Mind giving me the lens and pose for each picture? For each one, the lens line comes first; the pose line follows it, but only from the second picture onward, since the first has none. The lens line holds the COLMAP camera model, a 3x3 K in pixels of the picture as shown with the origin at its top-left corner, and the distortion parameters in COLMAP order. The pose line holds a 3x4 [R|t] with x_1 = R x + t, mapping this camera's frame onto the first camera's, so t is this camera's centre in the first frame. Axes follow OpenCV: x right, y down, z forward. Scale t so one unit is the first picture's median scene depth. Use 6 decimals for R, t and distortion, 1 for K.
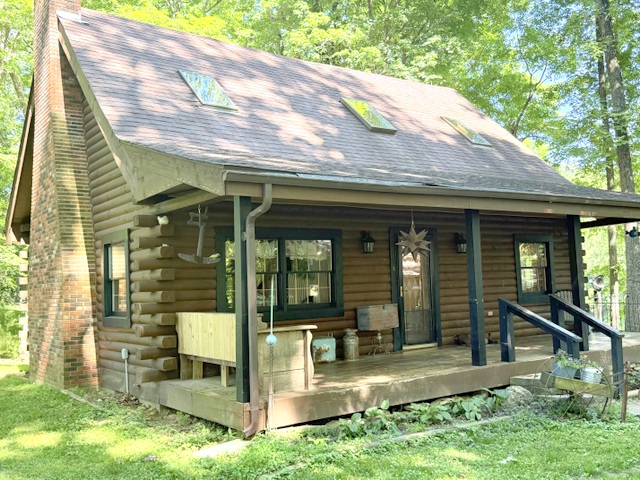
lens RADIAL K [[642.2, 0, 321.2], [0, 642.2, 237.9], [0, 0, 1]] dist [0.084420, 0.000000]
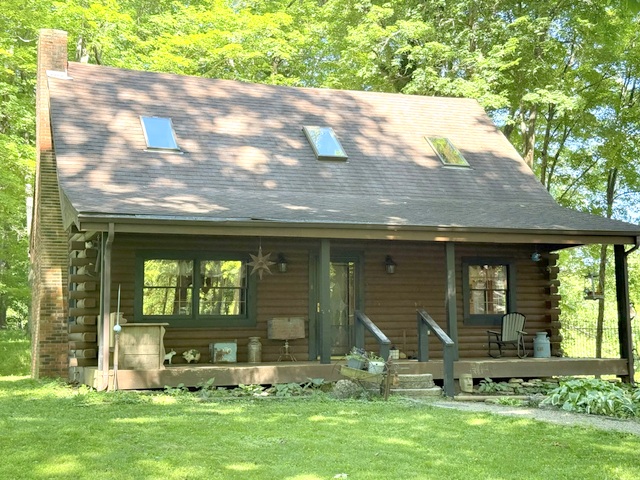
lens RADIAL K [[946.8, 0, 318.4], [0, 946.8, 239.2], [0, 0, 1]] dist [0.117117, 0.000000]
pose [[0.964097, 0.001716, -0.265543, 0.596345], [-0.007160, 0.999784, -0.019535, -0.003444], [0.265452, 0.020735, 0.963901, -0.621101]]
